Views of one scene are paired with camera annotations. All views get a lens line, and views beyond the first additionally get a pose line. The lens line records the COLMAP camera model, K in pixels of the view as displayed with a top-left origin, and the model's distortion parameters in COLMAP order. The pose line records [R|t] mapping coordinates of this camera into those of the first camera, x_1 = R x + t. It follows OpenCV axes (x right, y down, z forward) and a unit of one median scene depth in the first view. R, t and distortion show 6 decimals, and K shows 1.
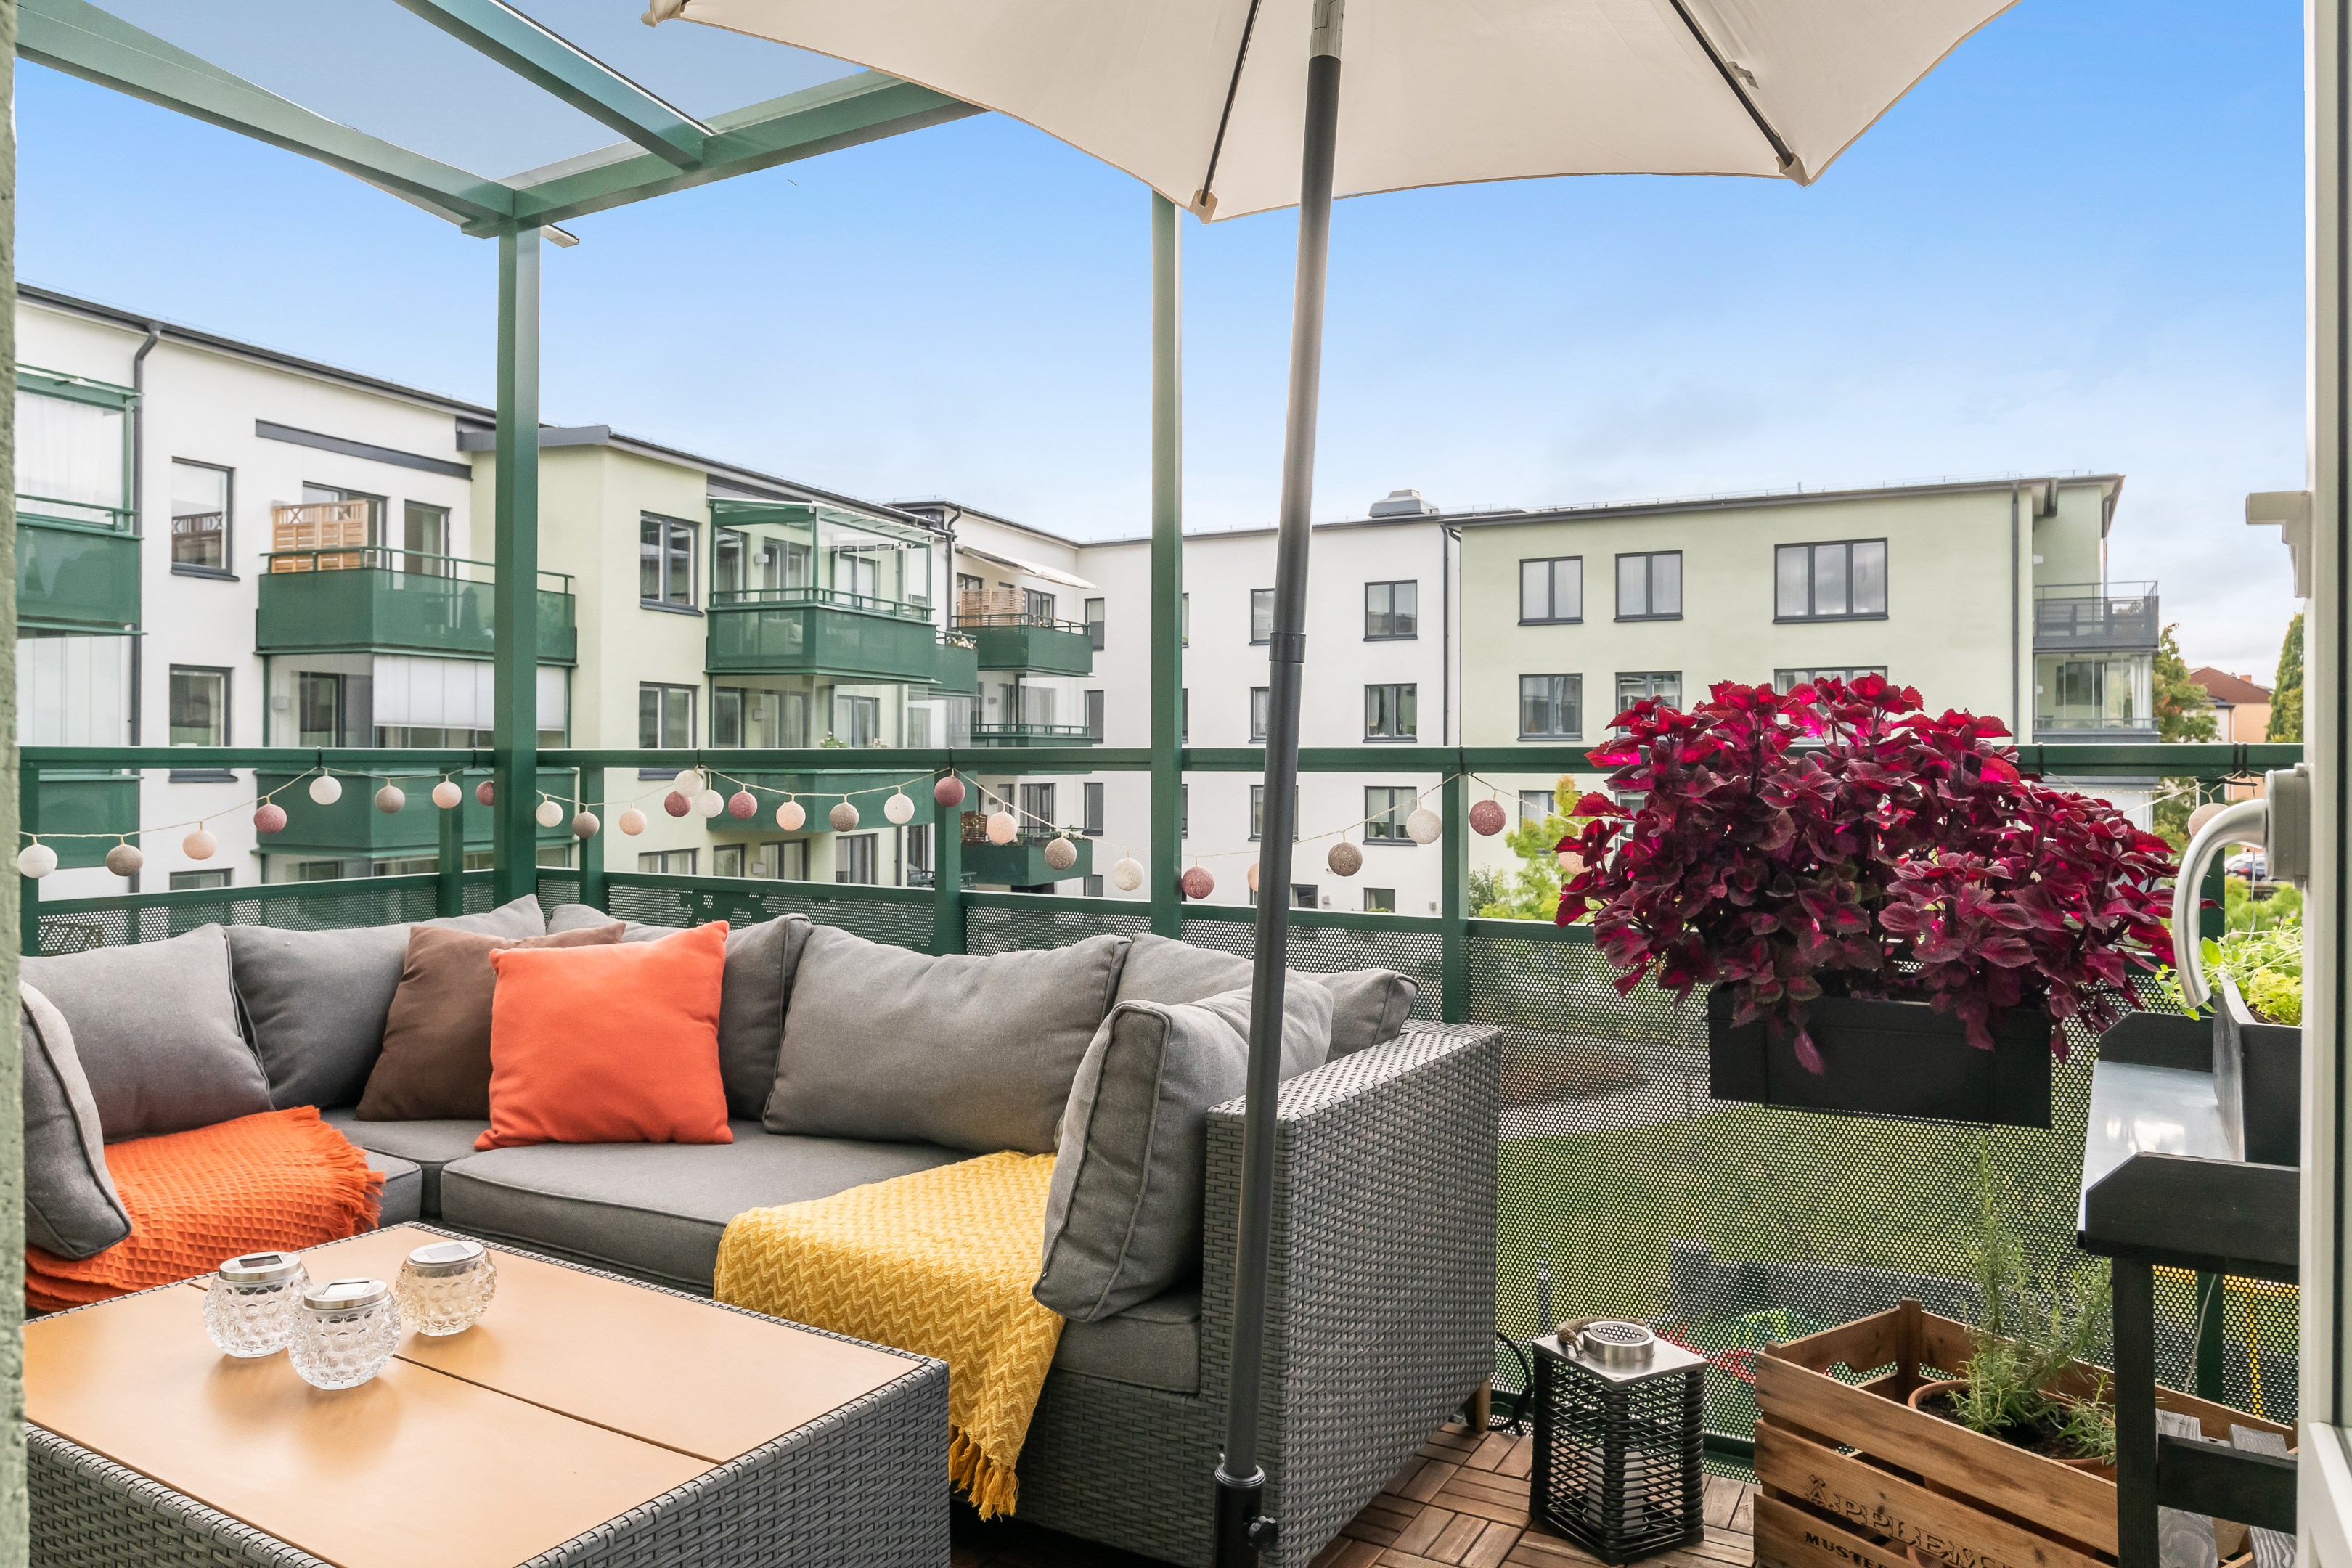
lens RADIAL K [[1532.8, 0, 1176.0], [0, 1532.8, 784.0], [0, 0, 1]] dist [-0.049264, 0.030395]
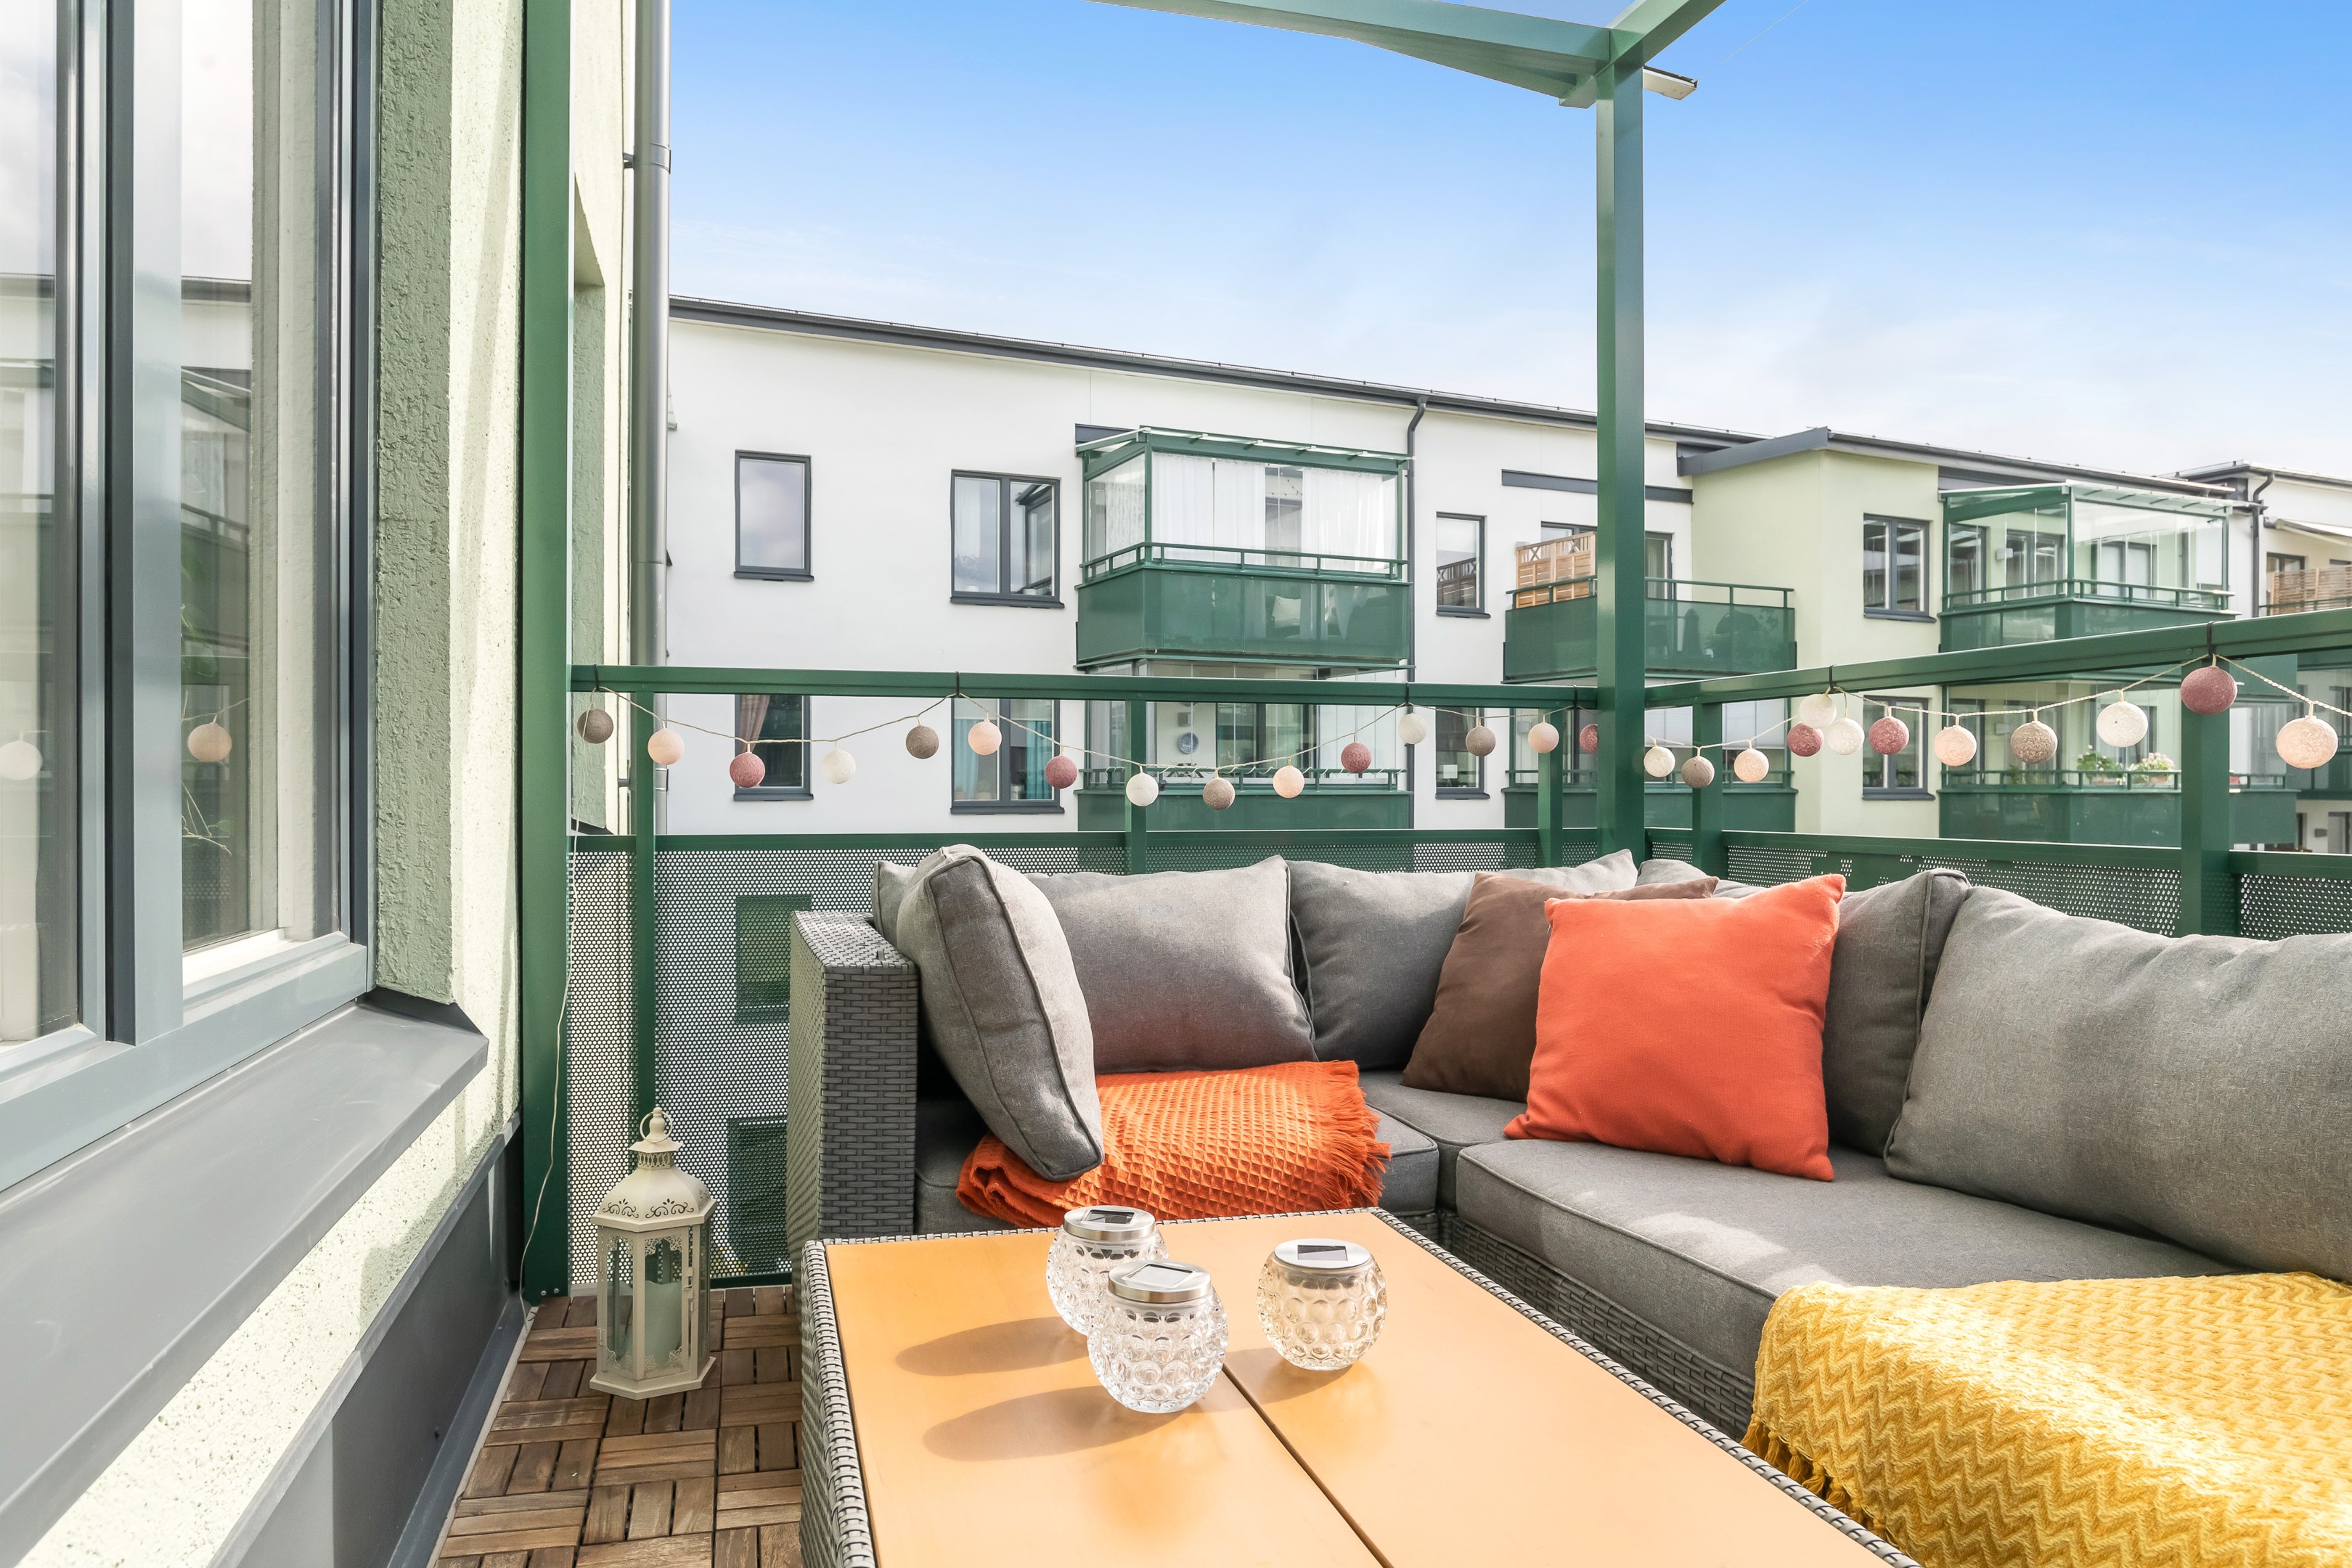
lens RADIAL K [[1532.8, 0, 1176.0], [0, 1532.8, 784.0], [0, 0, 1]] dist [-0.049264, 0.030395]
pose [[0.717432, -0.004385, -0.696614, -0.019143], [-0.009062, 0.999837, -0.015627, 0.062260], [0.696569, 0.017524, 0.717276, 0.268221]]
